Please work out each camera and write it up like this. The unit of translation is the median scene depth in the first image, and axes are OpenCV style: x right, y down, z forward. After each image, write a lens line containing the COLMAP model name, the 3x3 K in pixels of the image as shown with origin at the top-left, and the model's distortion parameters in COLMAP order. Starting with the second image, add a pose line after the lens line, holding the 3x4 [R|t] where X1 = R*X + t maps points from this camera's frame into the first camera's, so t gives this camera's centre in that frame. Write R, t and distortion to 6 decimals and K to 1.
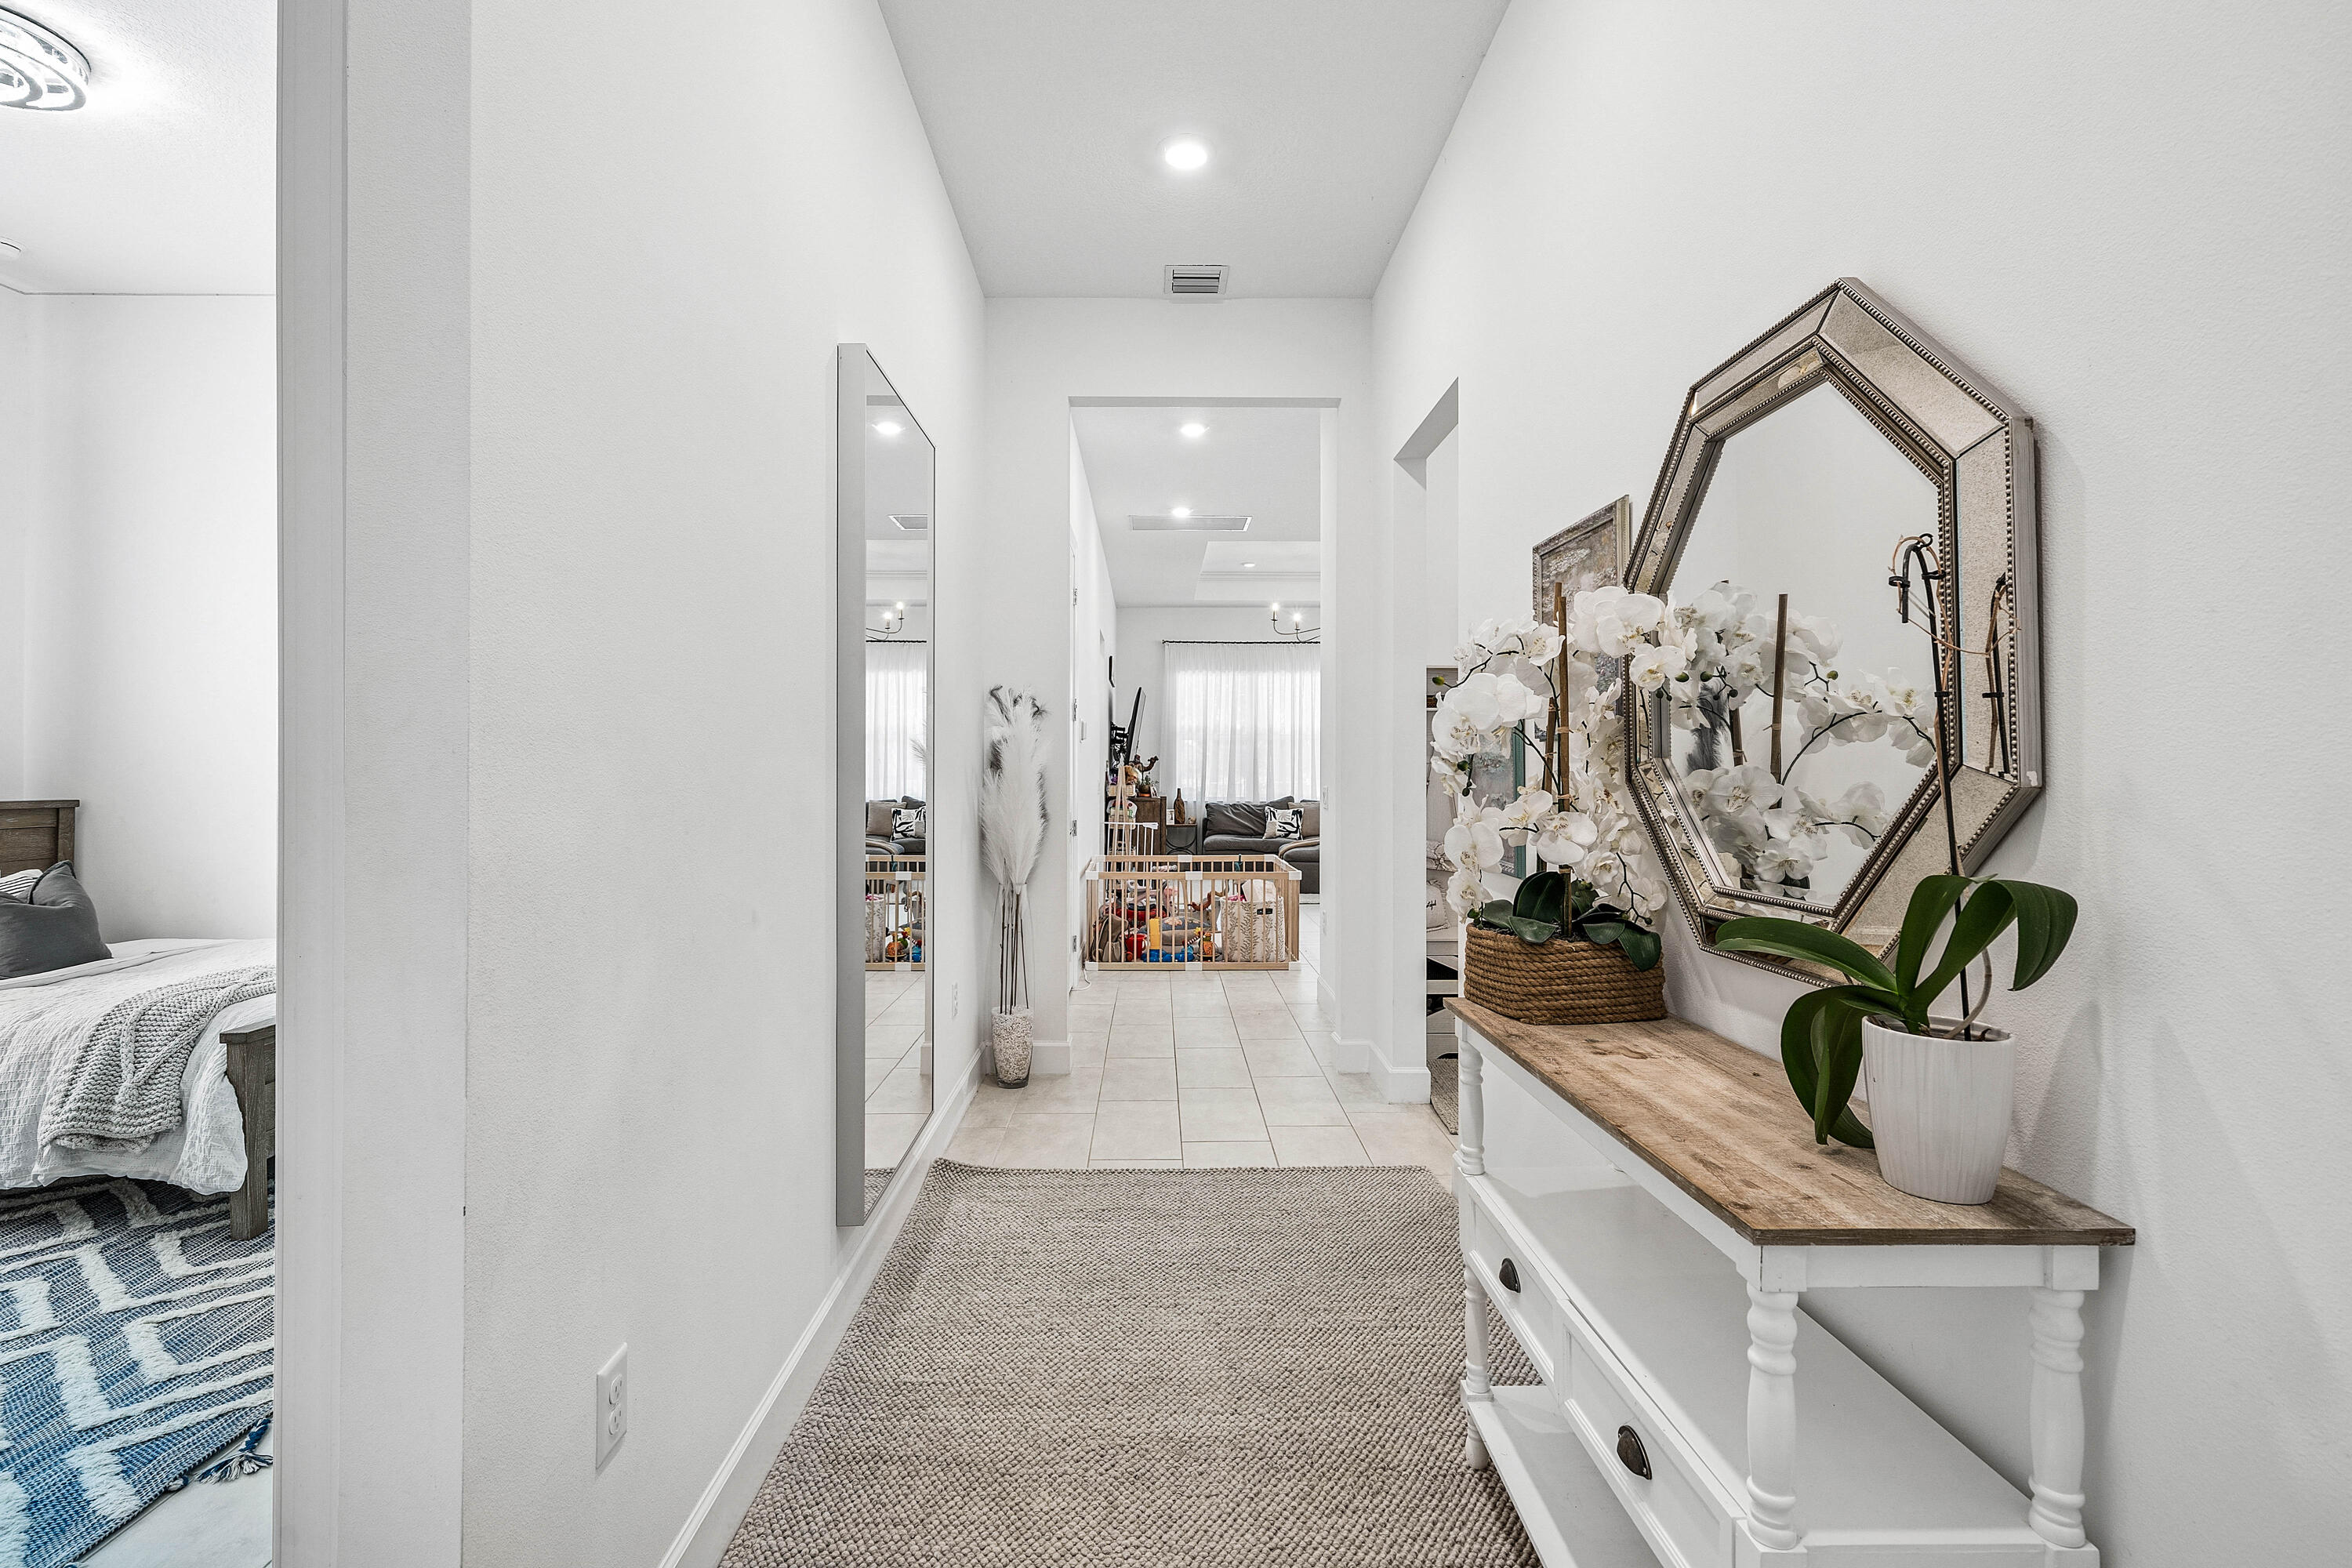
lens RADIAL K [[978.4, 0, 1177.7], [0, 978.4, 769.2], [0, 0, 1]] dist [-0.003468, -0.000304]
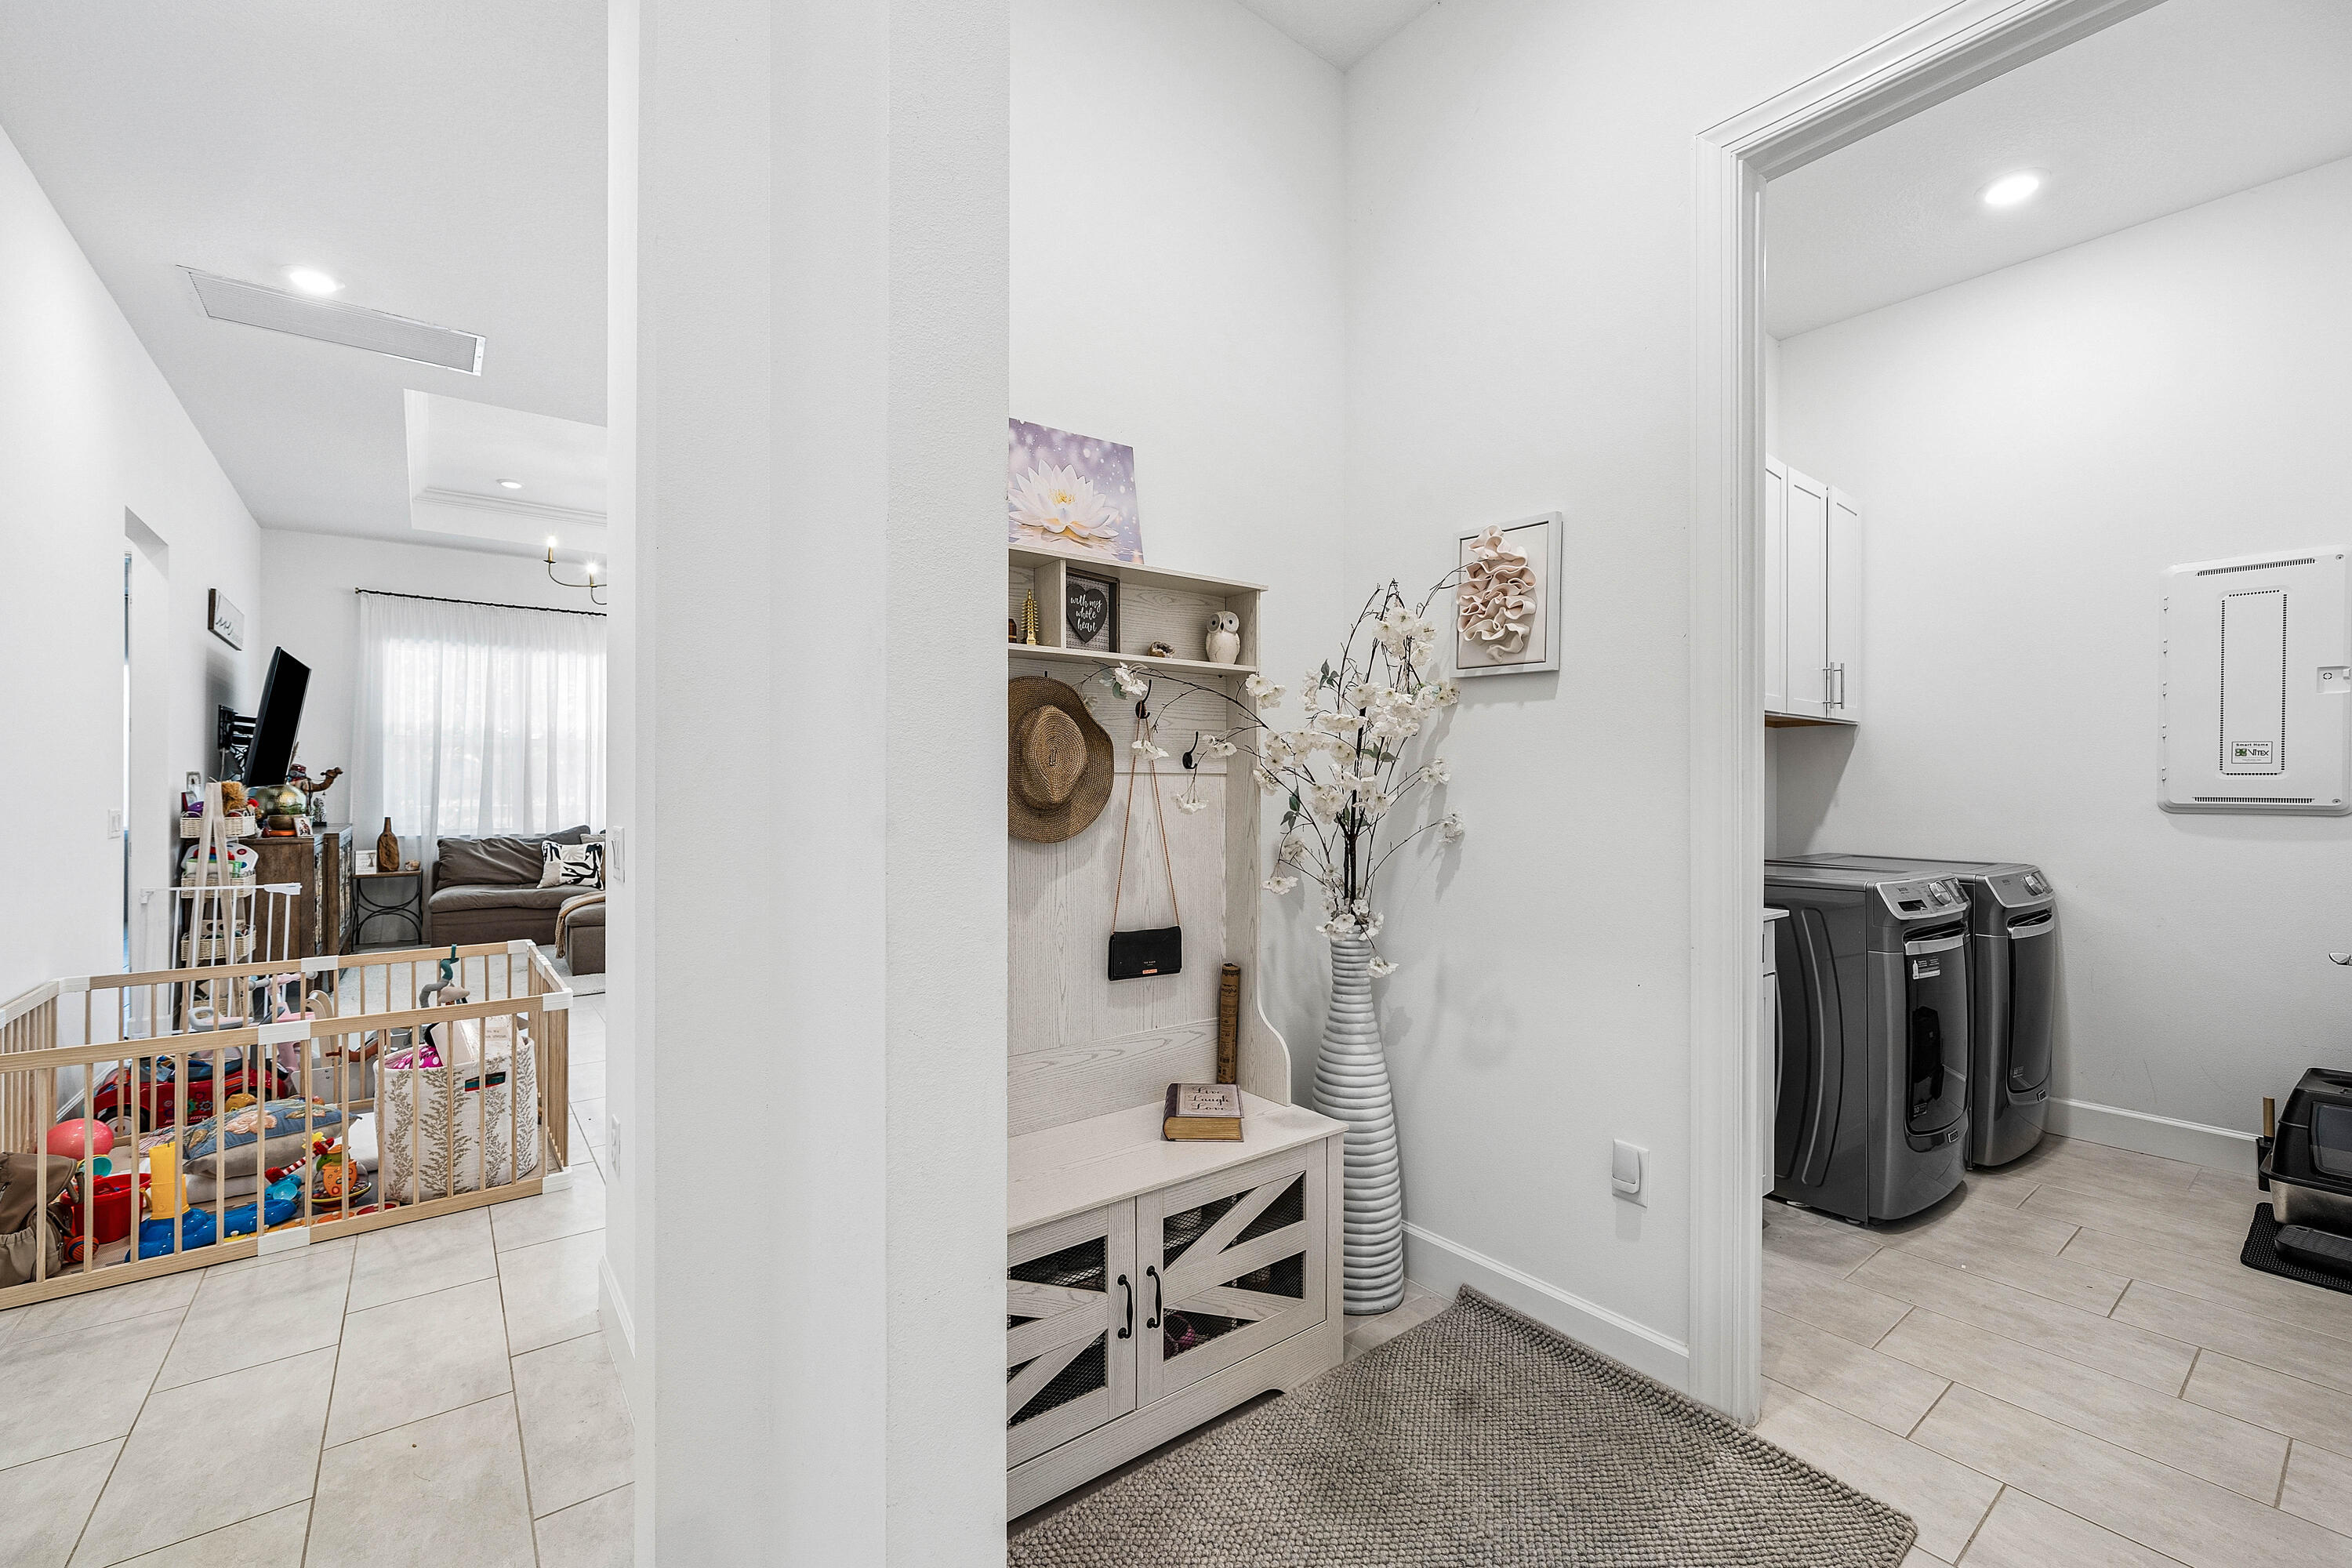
lens RADIAL K [[1006.0, 0, 1186.3], [0, 1006.0, 787.5], [0, 0, 1]] dist [-0.002461, -0.000060]
pose [[0.798892, -0.000390, 0.601475, 0.026465], [0.001020, 0.999999, -0.000706, 0.000581], [-0.601474, 0.001177, 0.798892, 0.155750]]
